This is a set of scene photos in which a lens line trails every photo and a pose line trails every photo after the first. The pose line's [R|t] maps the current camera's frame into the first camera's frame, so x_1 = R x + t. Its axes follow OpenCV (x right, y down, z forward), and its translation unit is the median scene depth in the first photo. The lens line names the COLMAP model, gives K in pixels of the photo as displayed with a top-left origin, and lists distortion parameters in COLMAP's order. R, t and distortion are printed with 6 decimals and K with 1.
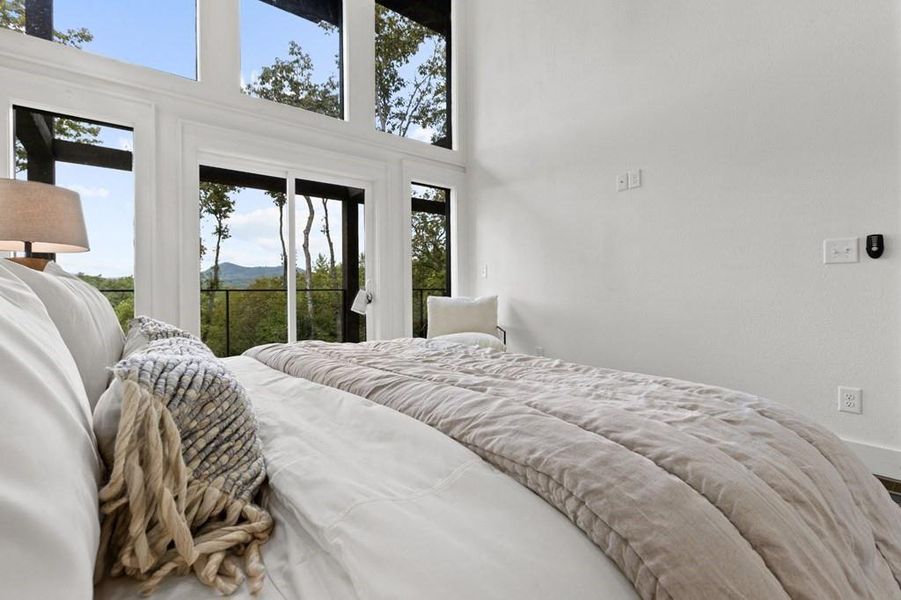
lens RADIAL K [[406.6, 0, 444.5], [0, 406.6, 293.7], [0, 0, 1]] dist [0.007800, -0.001462]
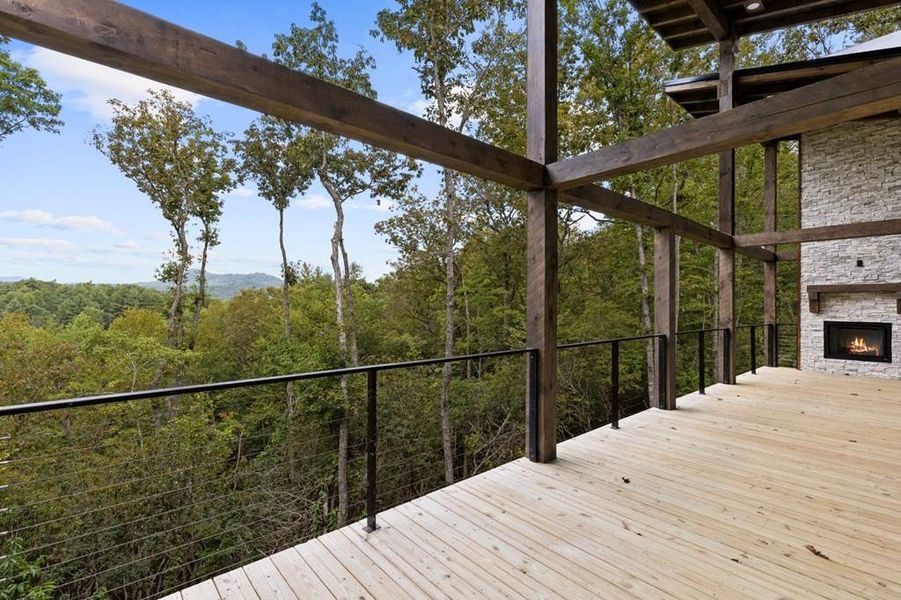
lens RADIAL K [[406.6, 0, 448.9], [0, 406.6, 306.9], [0, 0, 1]] dist [0.007800, -0.001462]
pose [[0.997689, 0.012116, 0.066860, -0.102003], [-0.012558, 0.999902, 0.006191, -0.017932], [-0.066778, -0.007017, 0.997743, 0.113861]]
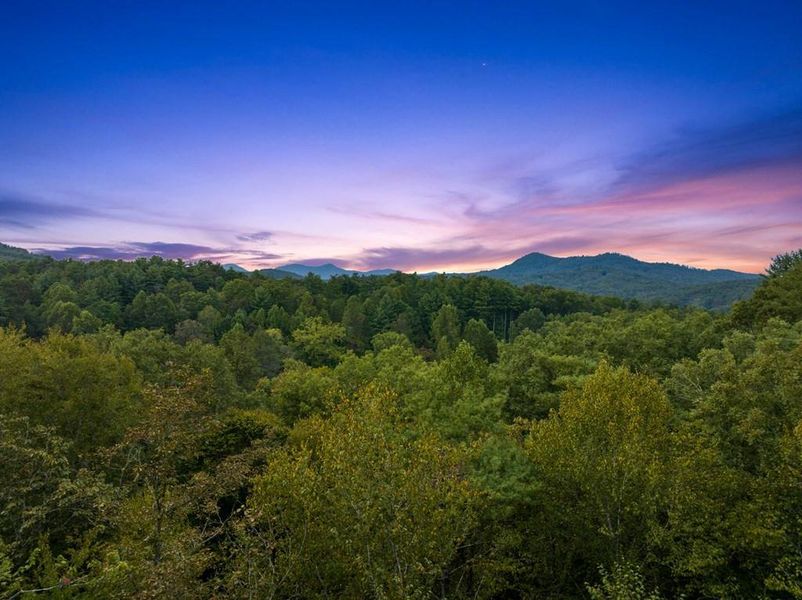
lens RADIAL K [[690.0, 0, 403.0], [0, 690.0, 300.6], [0, 0, 1]] dist [-0.018799, -0.003752]
pose [[0.742174, 0.006636, -0.670175, 0.834122], [-0.006616, 0.999975, 0.002575, 0.065739], [0.670175, 0.002523, 0.742199, -0.695598]]
